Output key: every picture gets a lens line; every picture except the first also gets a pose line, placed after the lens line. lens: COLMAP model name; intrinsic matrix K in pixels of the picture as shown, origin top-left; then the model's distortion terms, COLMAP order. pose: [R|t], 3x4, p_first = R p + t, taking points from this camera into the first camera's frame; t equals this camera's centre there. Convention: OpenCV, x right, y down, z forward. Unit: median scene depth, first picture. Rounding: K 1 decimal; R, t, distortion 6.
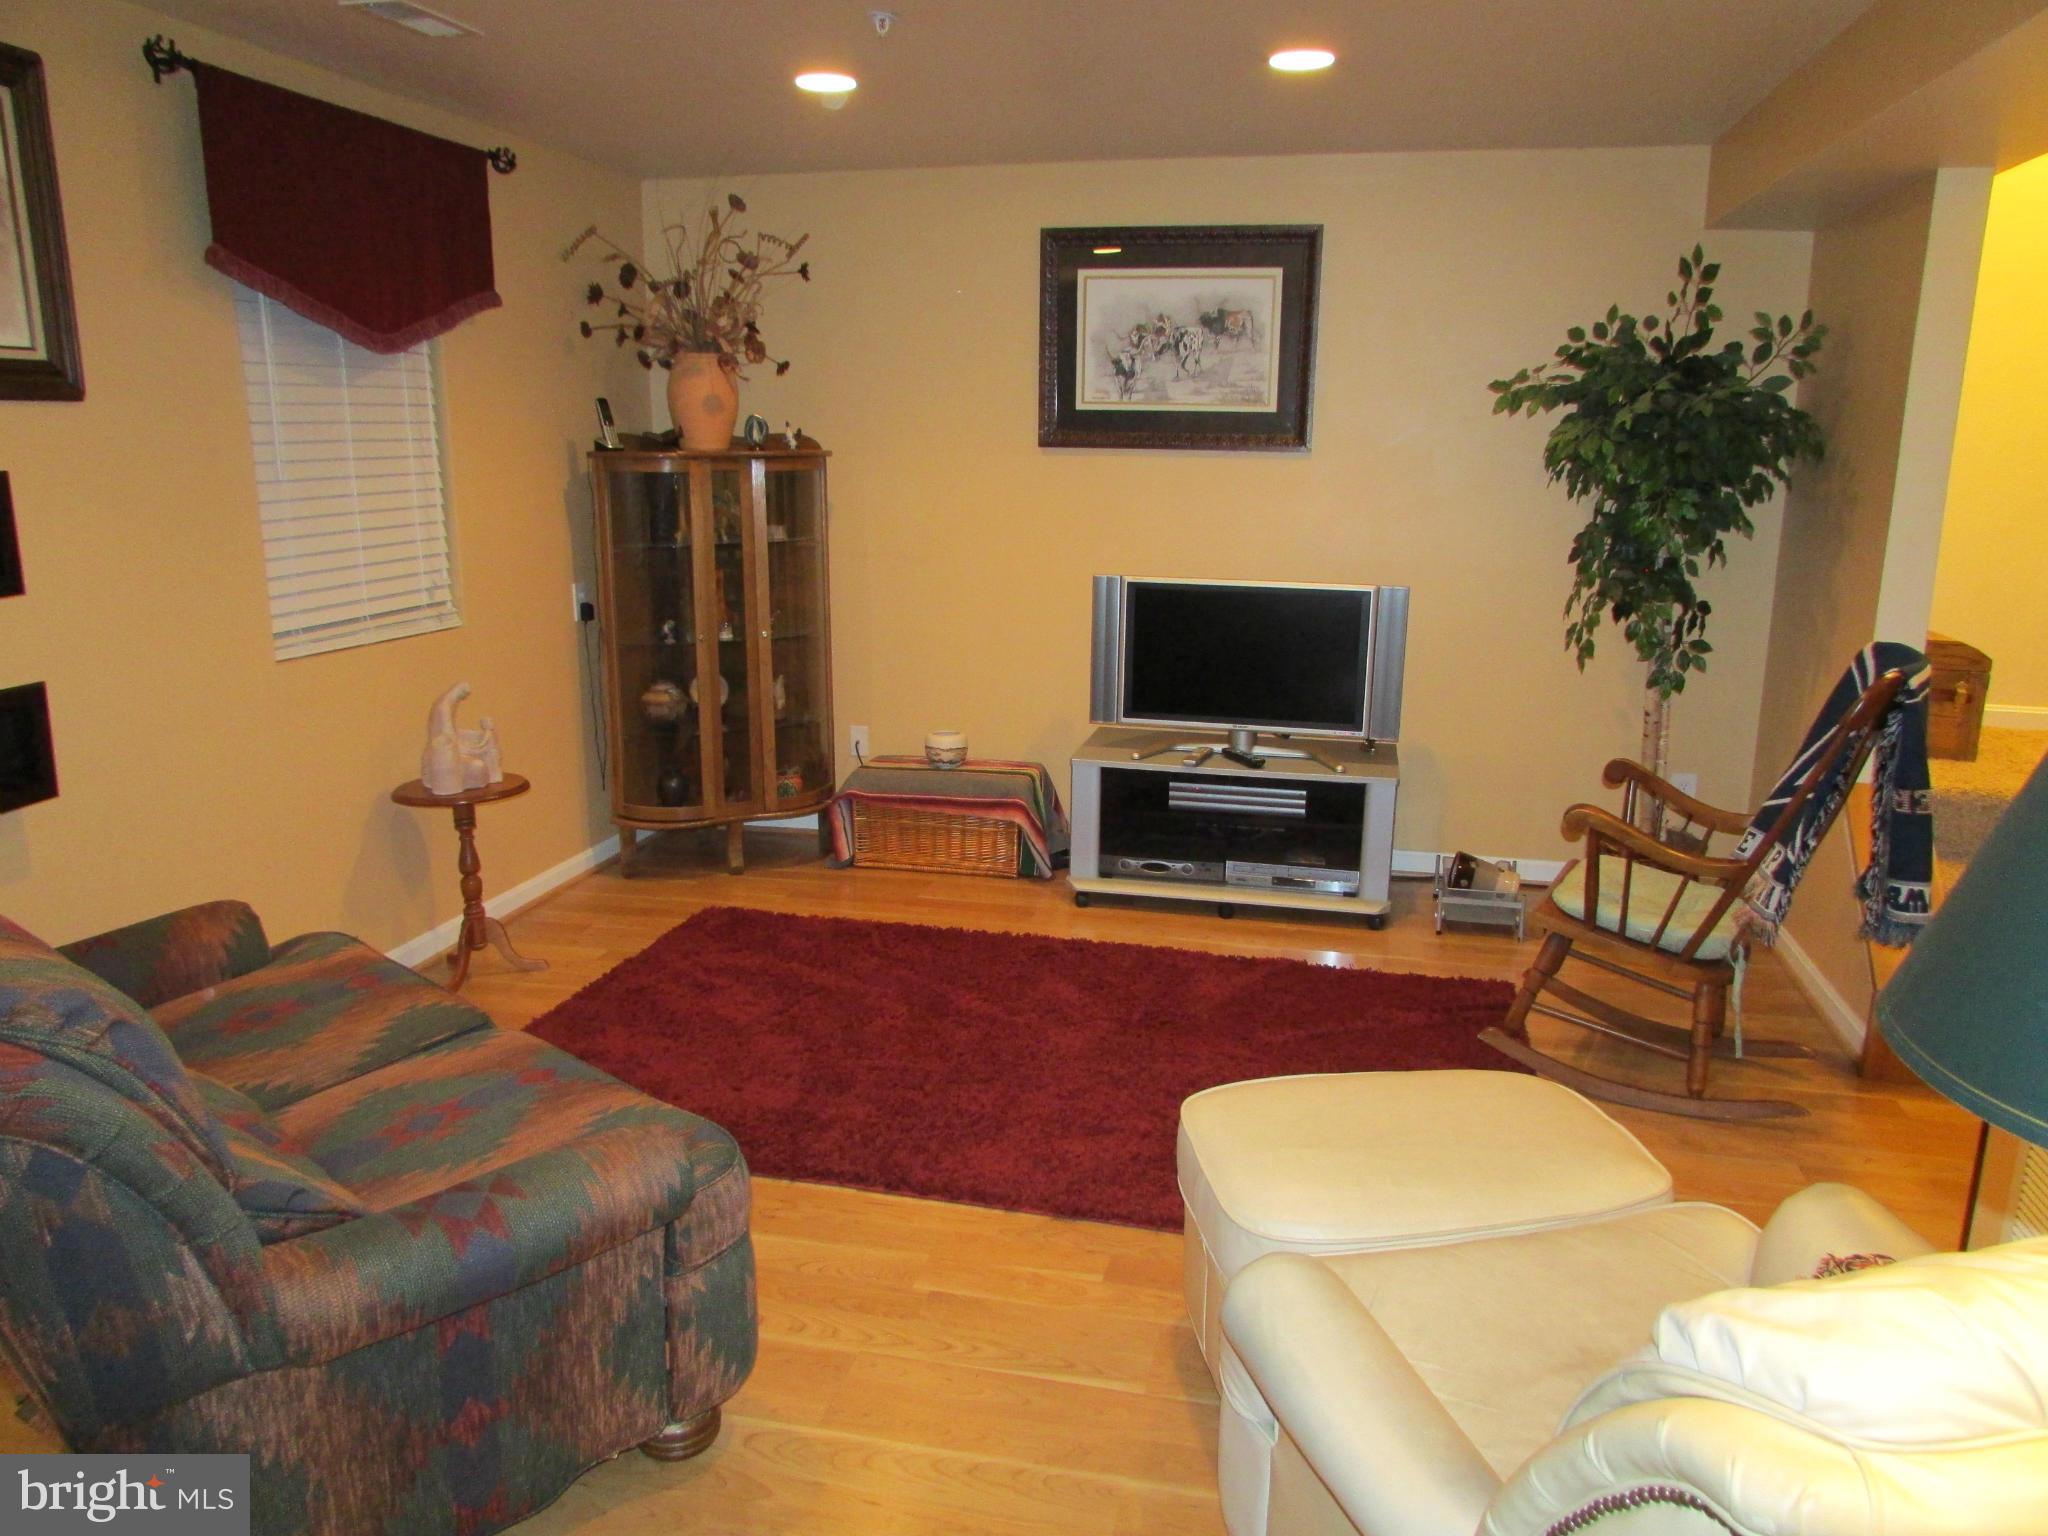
lens RADIAL K [[1465.4, 0, 1035.2], [0, 1465.4, 768.2], [0, 0, 1]] dist [-0.021825, 0.001927]
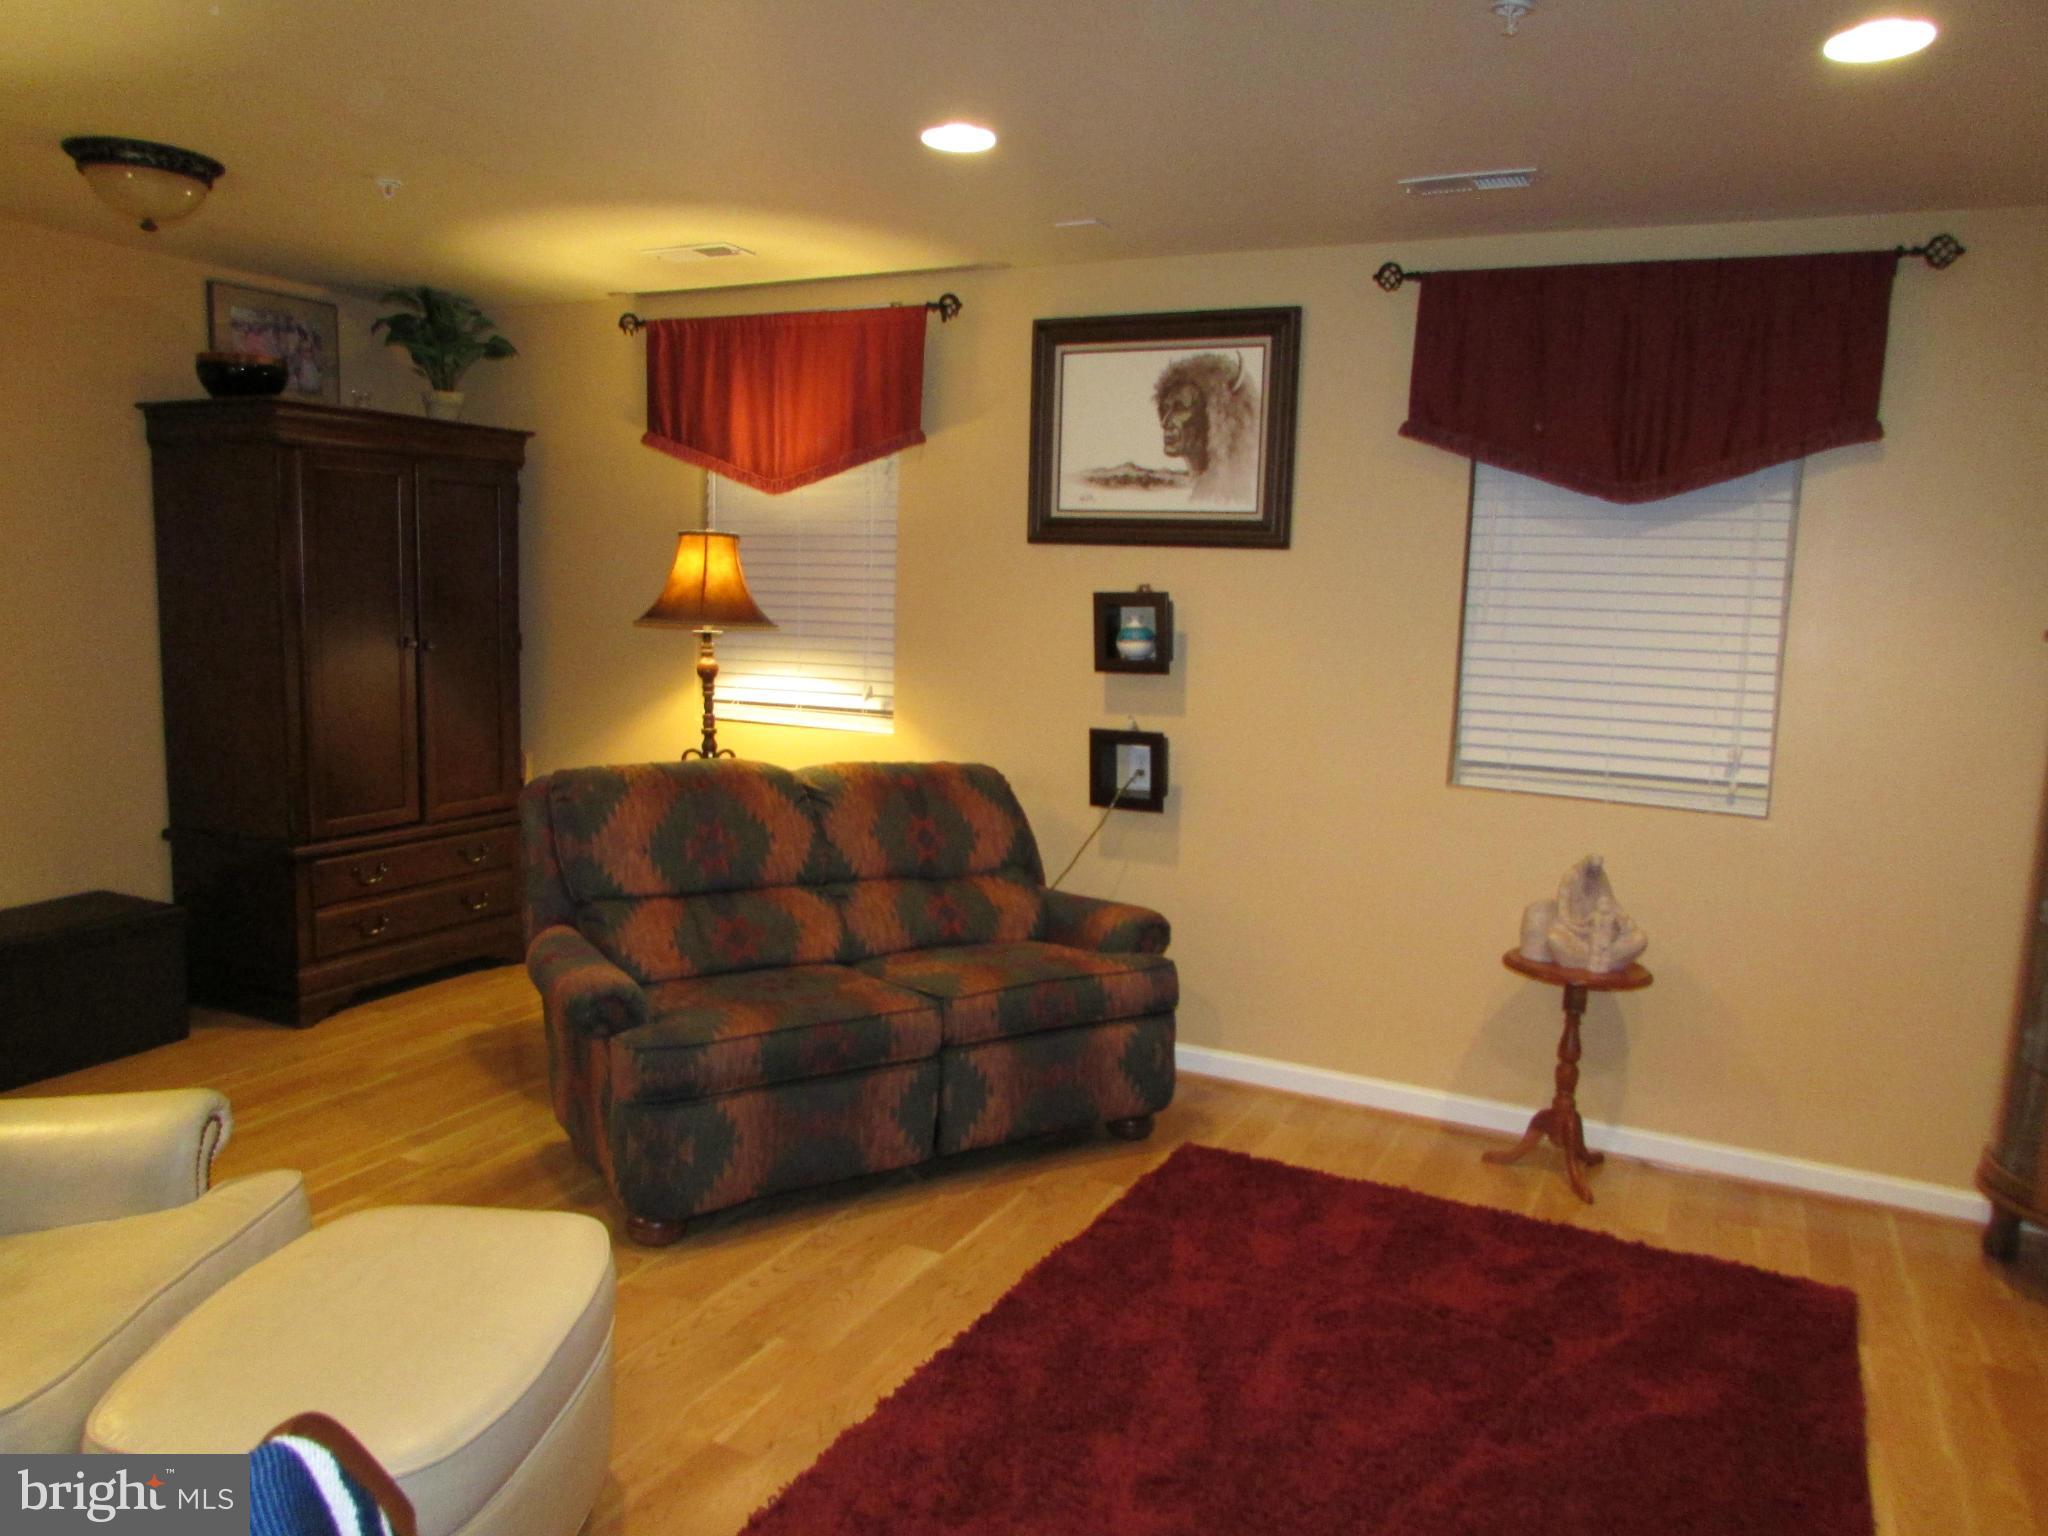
lens RADIAL K [[1465.4, 0, 1035.2], [0, 1465.4, 768.2], [0, 0, 1]] dist [-0.021825, 0.001927]
pose [[-0.230711, 0.113532, -0.966376, 0.585451], [-0.254793, 0.951465, 0.172609, -0.183443], [0.939070, 0.286049, -0.190587, 0.859595]]
